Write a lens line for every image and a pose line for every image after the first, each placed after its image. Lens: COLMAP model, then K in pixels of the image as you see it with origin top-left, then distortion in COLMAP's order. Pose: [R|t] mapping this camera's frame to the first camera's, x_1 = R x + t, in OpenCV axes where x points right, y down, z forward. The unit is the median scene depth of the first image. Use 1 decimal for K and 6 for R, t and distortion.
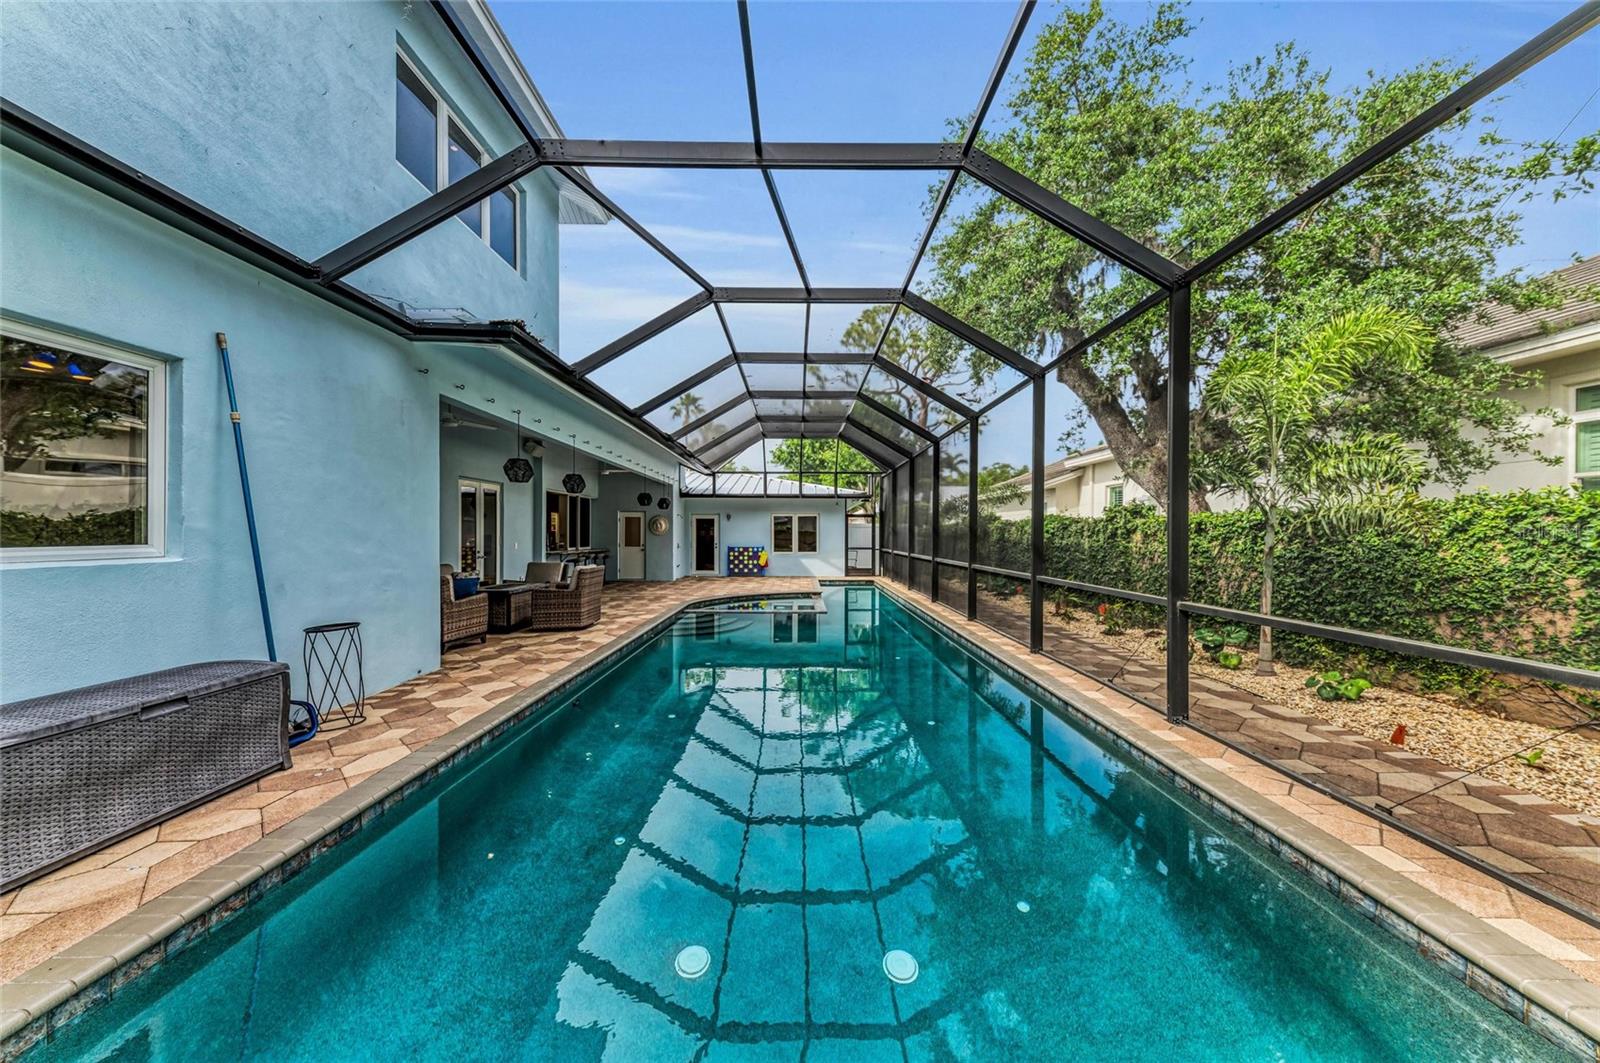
lens RADIAL K [[553.4, 0, 800.0], [0, 553.4, 531.5], [0, 0, 1]] dist [-0.000573, 0.000113]
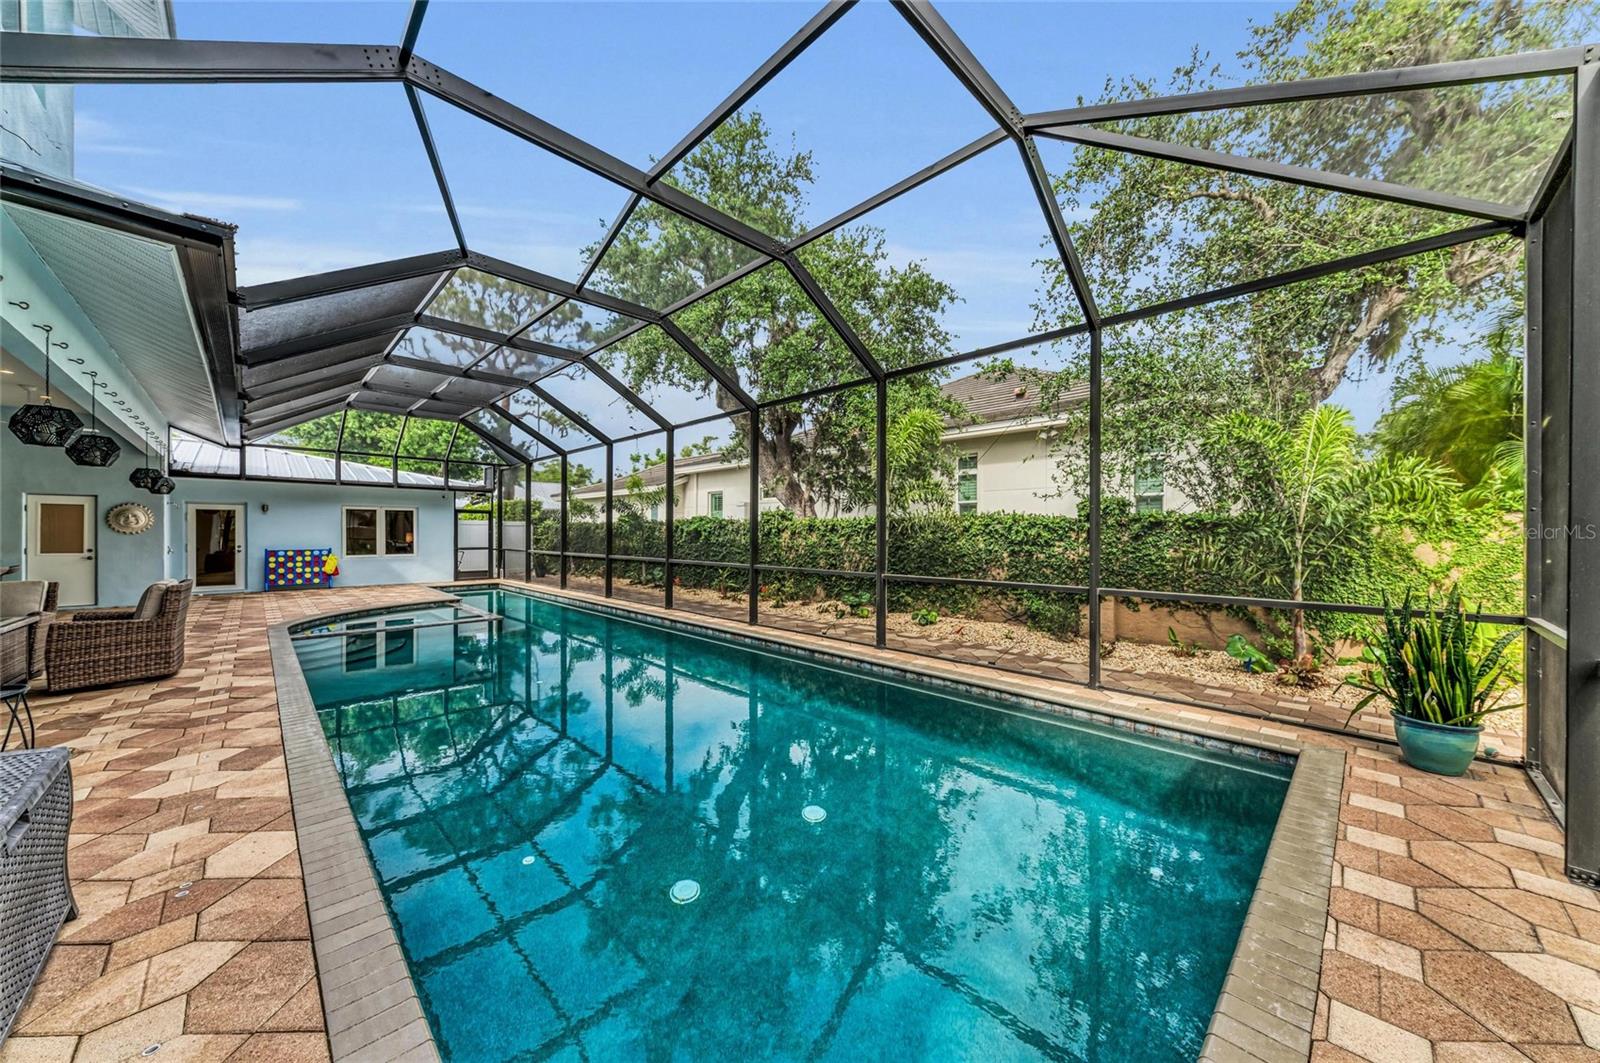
lens RADIAL K [[557.0, 0, 800.0], [0, 557.0, 531.5], [0, 0, 1]] dist [0.014162, 0.000039]
pose [[0.715915, 0.001329, 0.698186, -0.144709], [-0.003665, 0.999992, 0.001854, -0.000199], [-0.698178, -0.003886, 0.715914, -0.001404]]
